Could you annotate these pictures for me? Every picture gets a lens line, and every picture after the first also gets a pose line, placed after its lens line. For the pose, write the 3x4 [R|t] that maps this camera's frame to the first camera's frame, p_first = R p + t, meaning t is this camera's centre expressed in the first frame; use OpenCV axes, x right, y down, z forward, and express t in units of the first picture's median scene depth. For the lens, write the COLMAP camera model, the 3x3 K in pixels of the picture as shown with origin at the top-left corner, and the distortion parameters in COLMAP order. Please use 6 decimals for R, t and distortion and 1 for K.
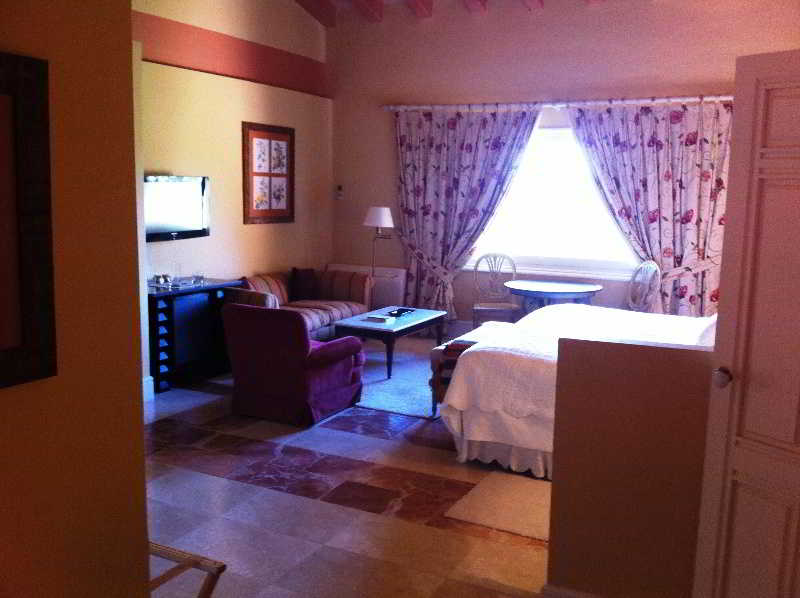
lens RADIAL K [[728.9, 0, 398.9], [0, 728.9, 298.5], [0, 0, 1]] dist [-0.055683, -0.001900]
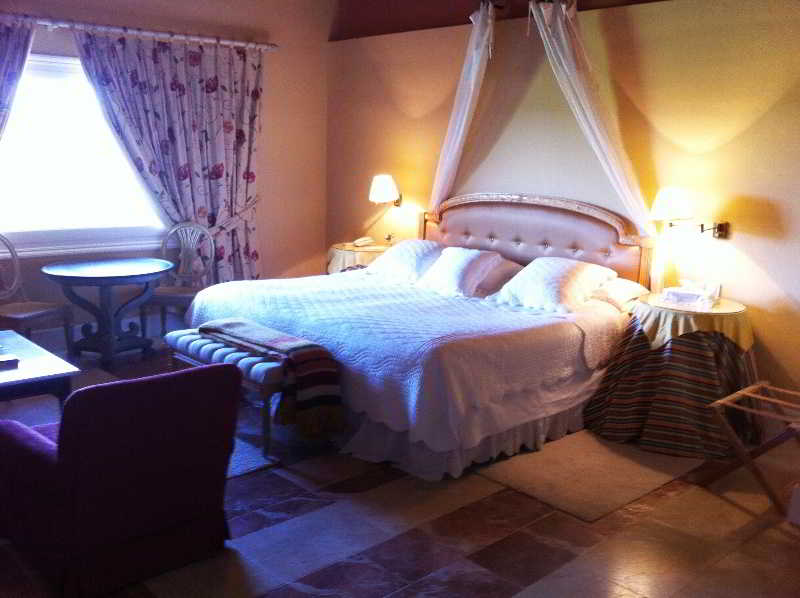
lens RADIAL K [[777.9, 0, 399.7], [0, 777.9, 297.7], [0, 0, 1]] dist [-0.043041, 0.000000]
pose [[0.353663, -0.183666, 0.917164, -0.446495], [0.100478, 0.982319, 0.157969, -0.086936], [-0.929961, 0.036287, 0.365864, 0.425245]]
